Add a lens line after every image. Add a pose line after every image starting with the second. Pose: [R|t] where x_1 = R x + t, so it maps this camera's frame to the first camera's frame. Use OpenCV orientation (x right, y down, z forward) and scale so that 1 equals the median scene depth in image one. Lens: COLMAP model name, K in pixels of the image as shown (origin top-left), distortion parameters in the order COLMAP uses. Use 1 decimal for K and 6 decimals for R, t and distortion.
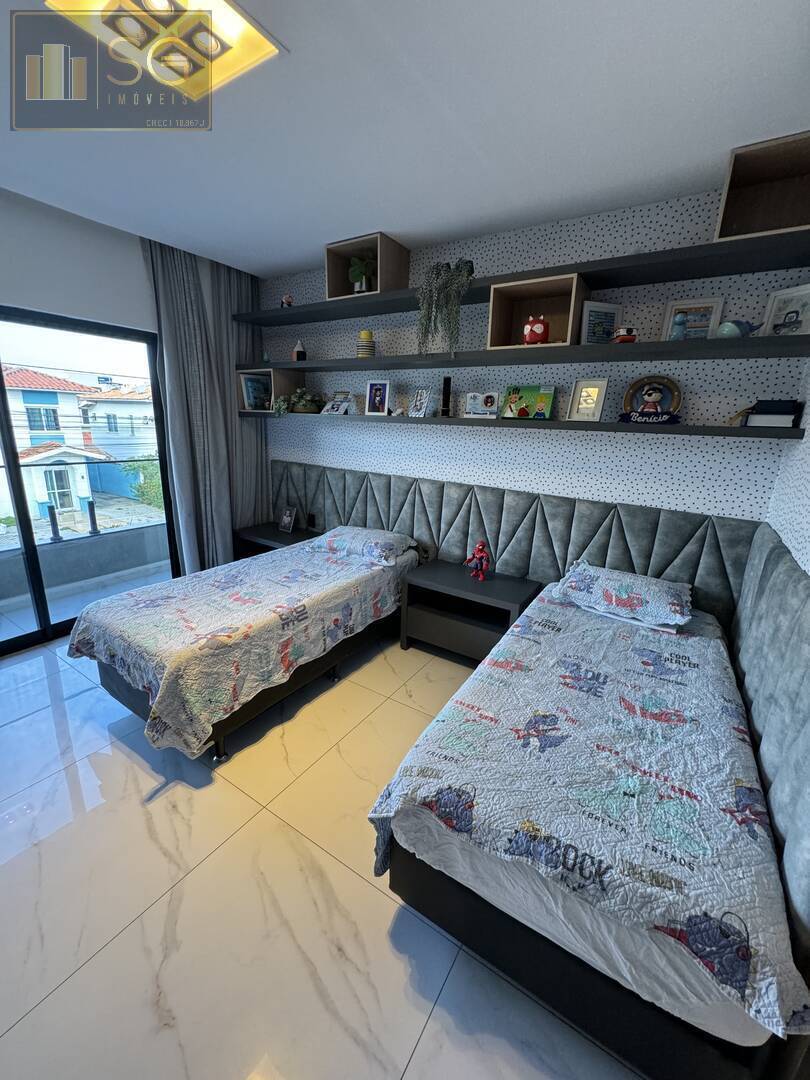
lens RADIAL K [[431.6, 0, 404.7], [0, 431.6, 540.8], [0, 0, 1]] dist [-0.003866, 0.000487]
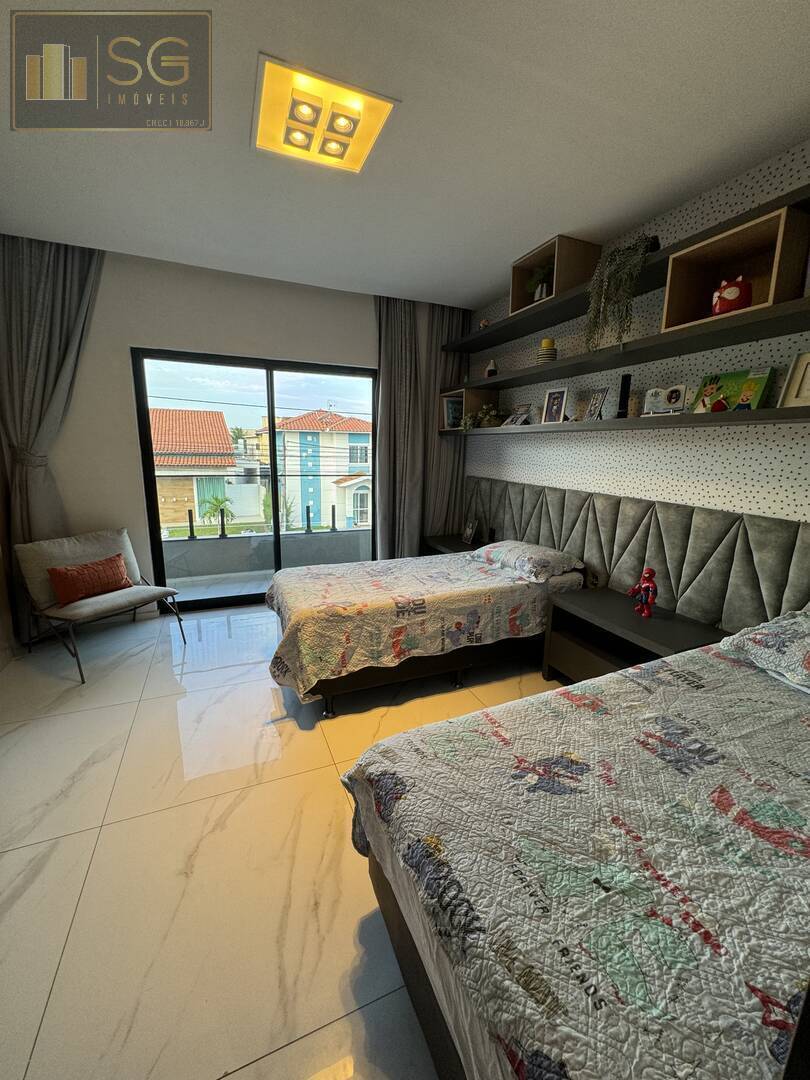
lens RADIAL K [[431.6, 0, 405.5], [0, 431.6, 540.6], [0, 0, 1]] dist [-0.003866, 0.000487]
pose [[0.827771, 0.095377, -0.552900, 0.289263], [-0.138238, 0.989736, -0.036231, 0.050866], [0.543769, 0.106423, 0.832460, 0.089842]]
